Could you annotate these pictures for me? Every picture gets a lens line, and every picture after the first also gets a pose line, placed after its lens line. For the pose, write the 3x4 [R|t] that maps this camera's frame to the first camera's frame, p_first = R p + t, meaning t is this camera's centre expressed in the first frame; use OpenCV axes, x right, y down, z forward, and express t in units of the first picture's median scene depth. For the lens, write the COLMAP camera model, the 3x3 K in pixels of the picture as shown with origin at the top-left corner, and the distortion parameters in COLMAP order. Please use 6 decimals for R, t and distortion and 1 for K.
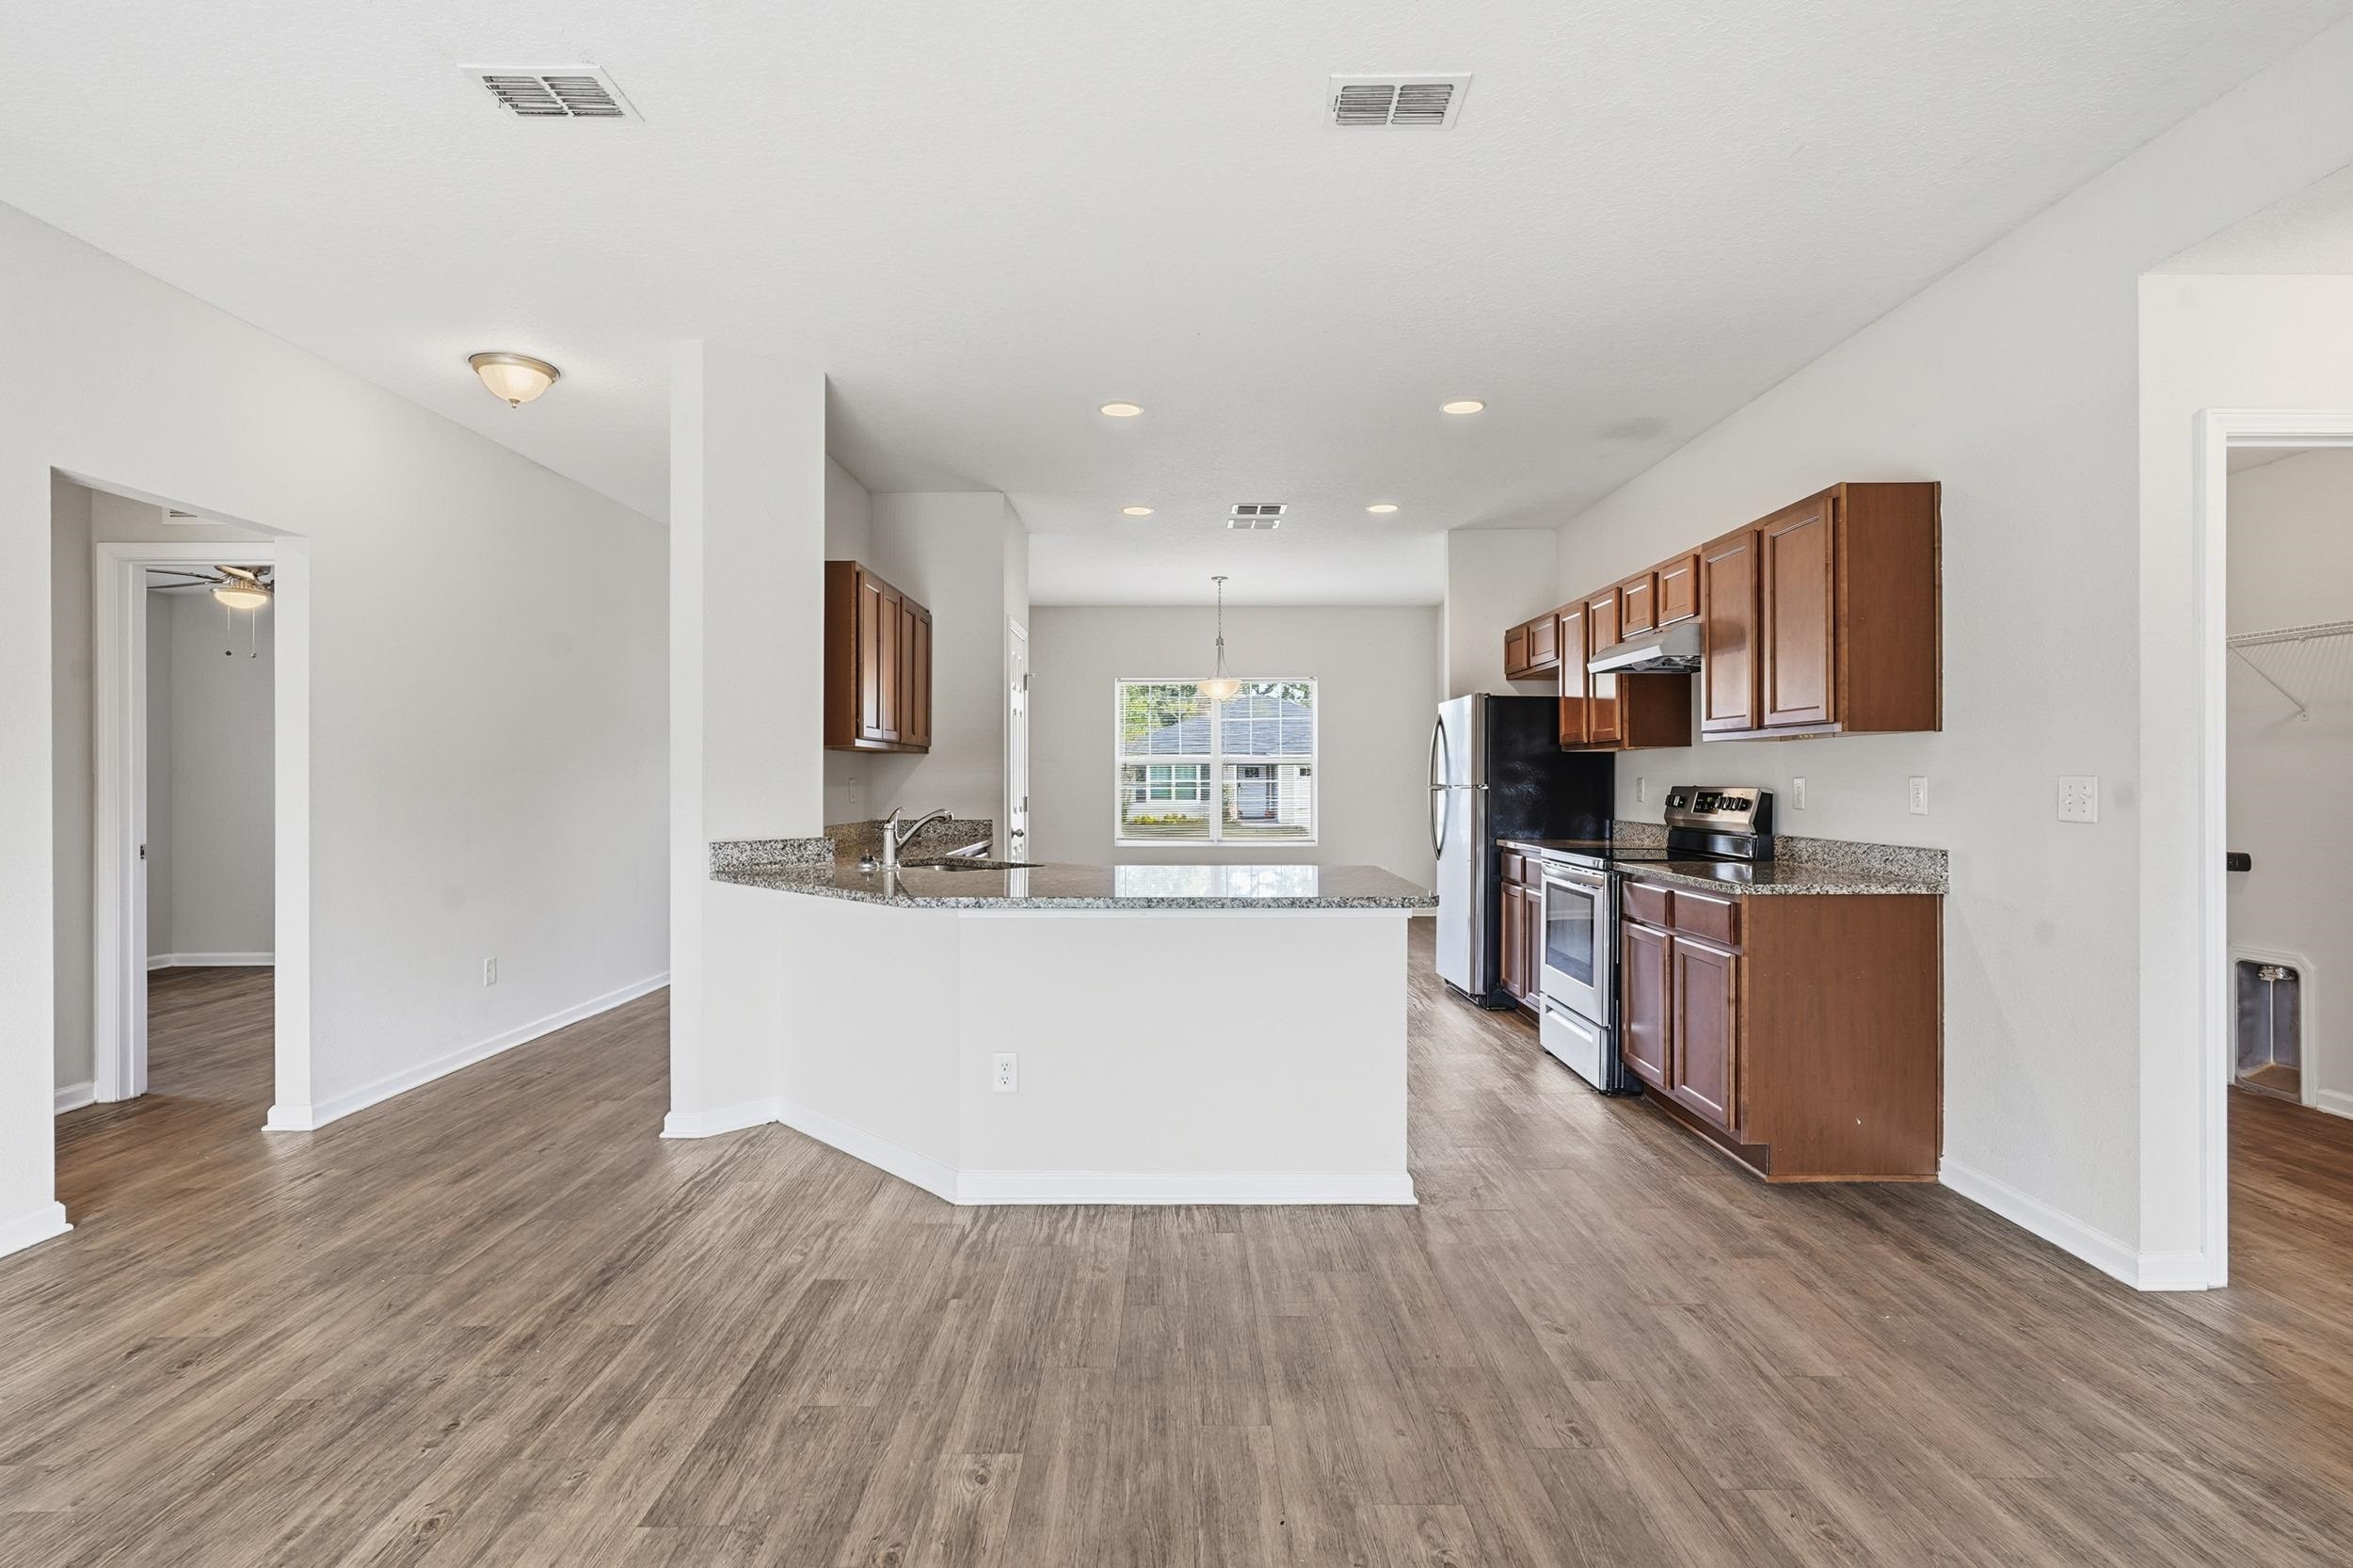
lens RADIAL K [[1142.8, 0, 1176.8], [0, 1142.8, 772.9], [0, 0, 1]] dist [-0.003215, 0.000657]
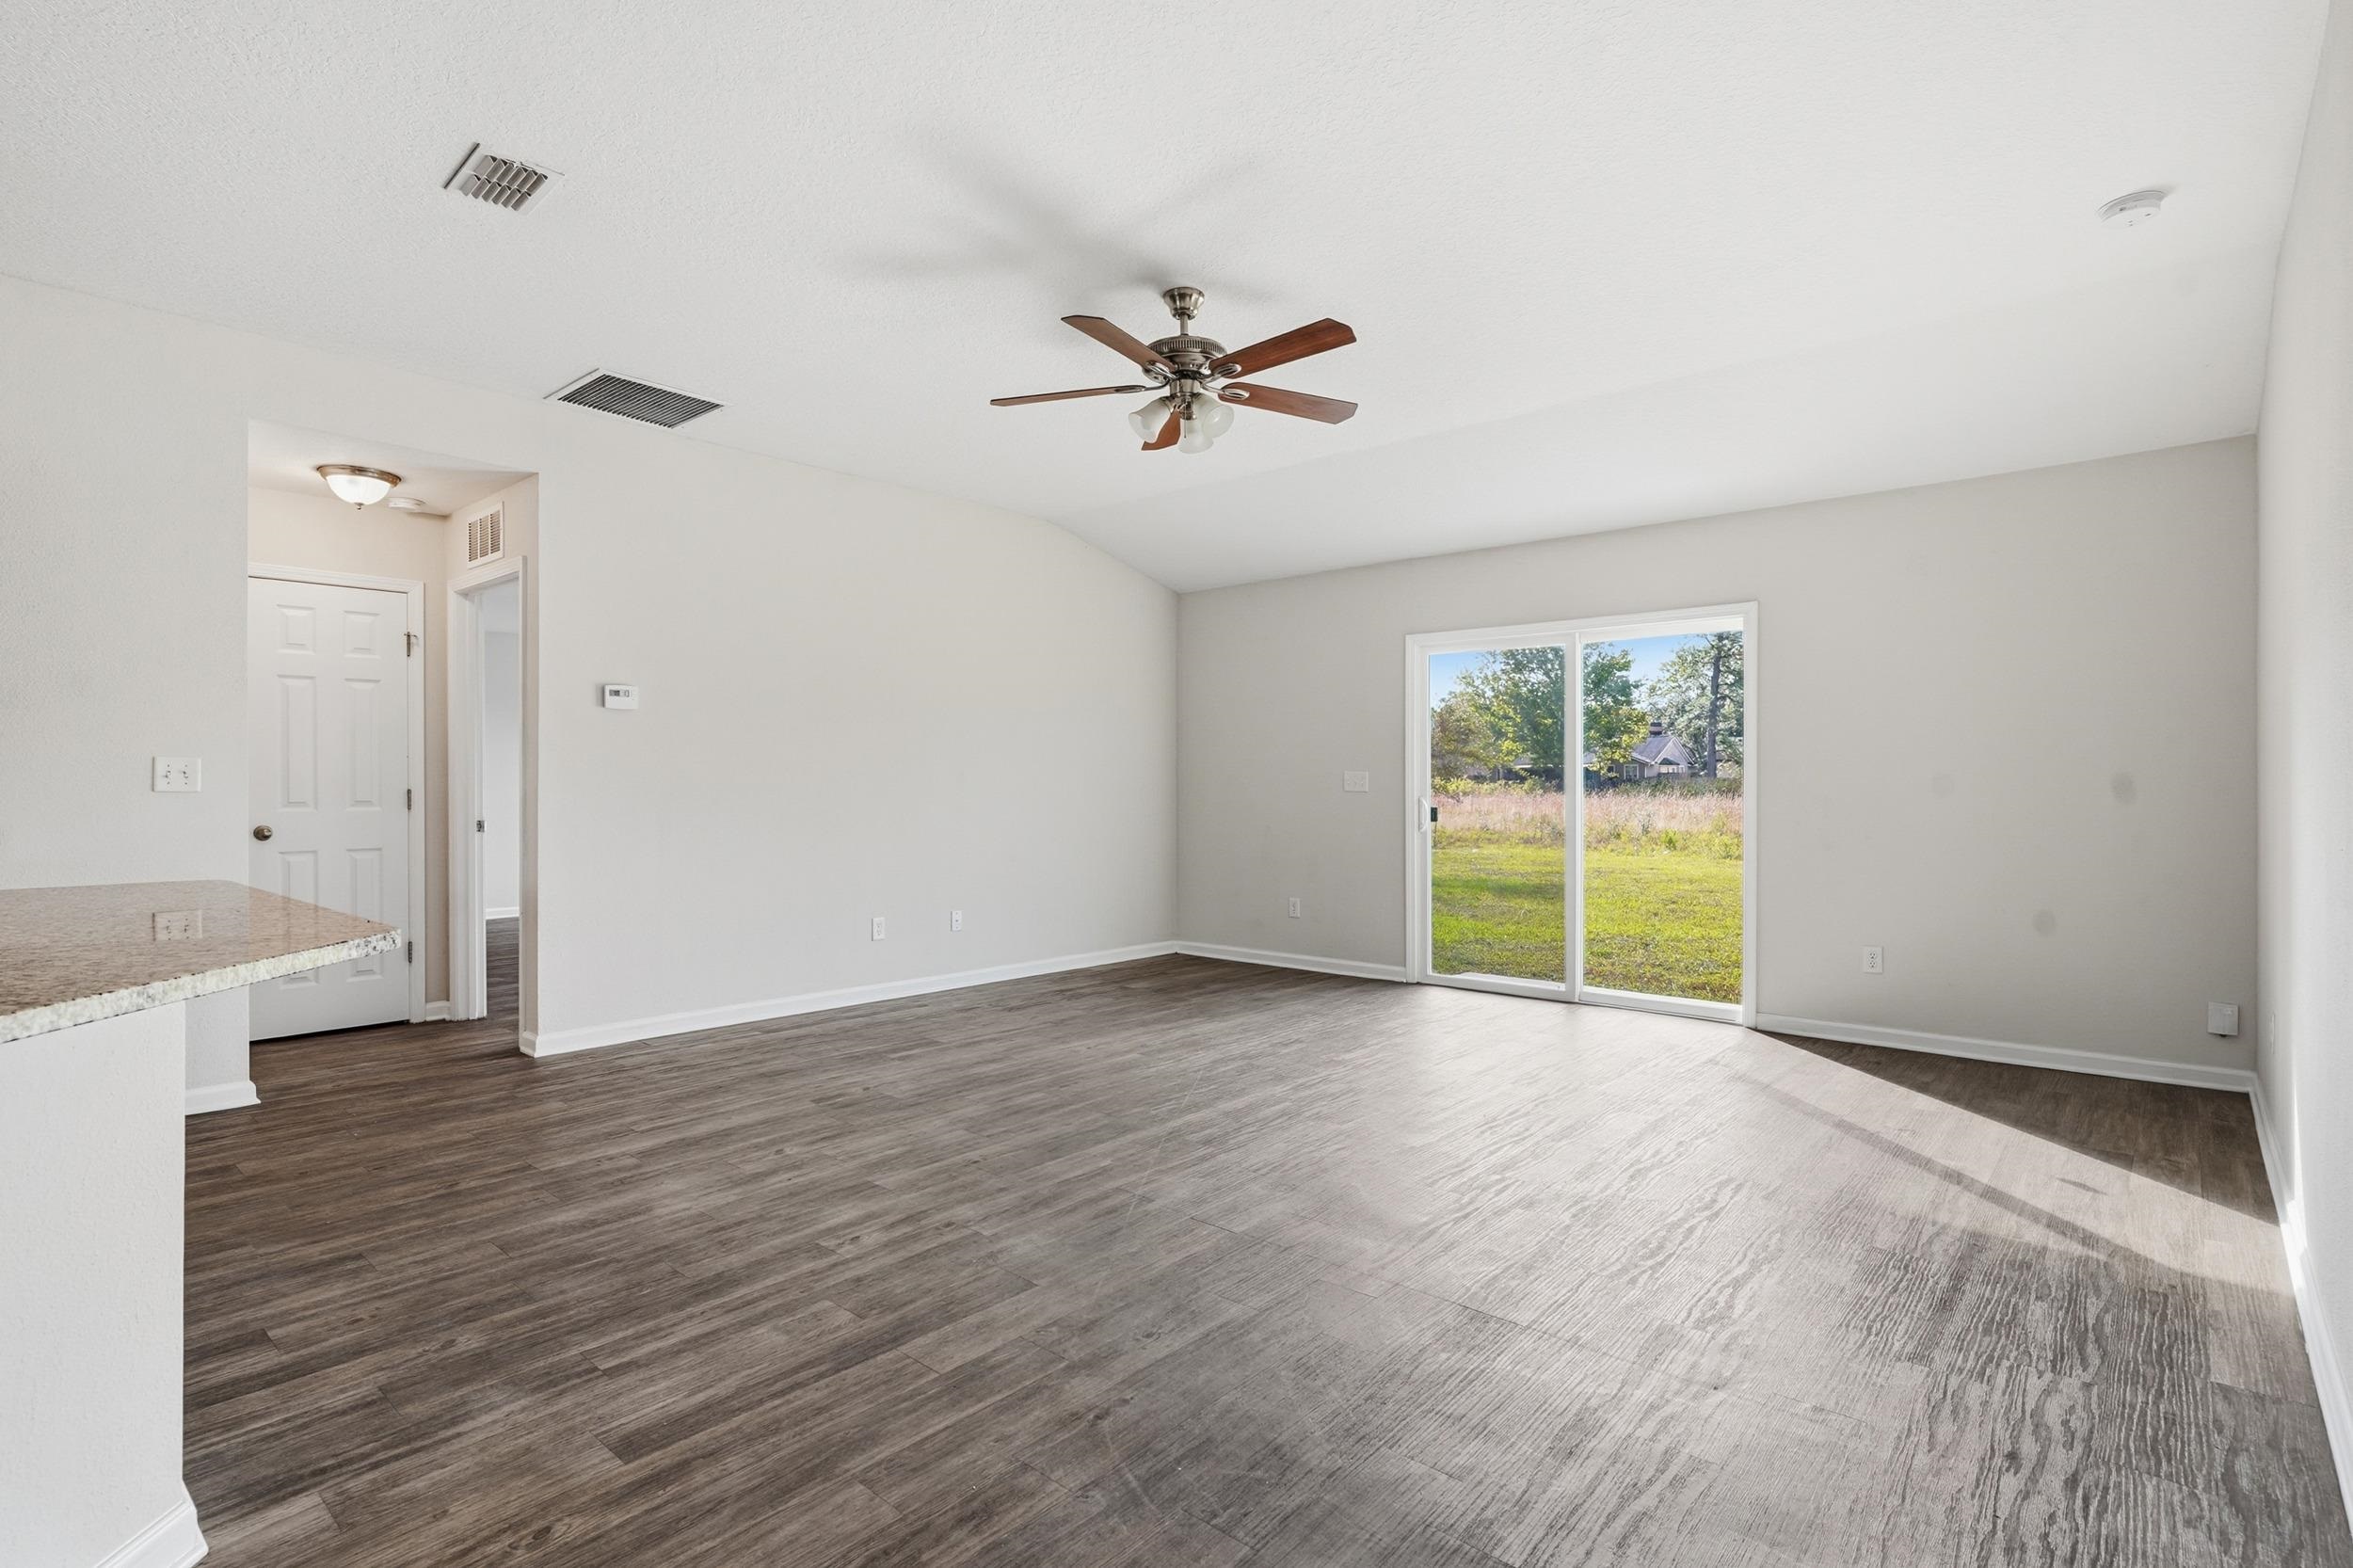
lens RADIAL K [[1142.8, 0, 1176.8], [0, 1142.8, 772.9], [0, 0, 1]] dist [-0.003215, 0.000657]
pose [[-0.749882, 0.006752, 0.661537, -0.795672], [-0.000542, 0.999941, -0.010820, 0.029799], [-0.661571, -0.008472, -0.749834, 1.013895]]
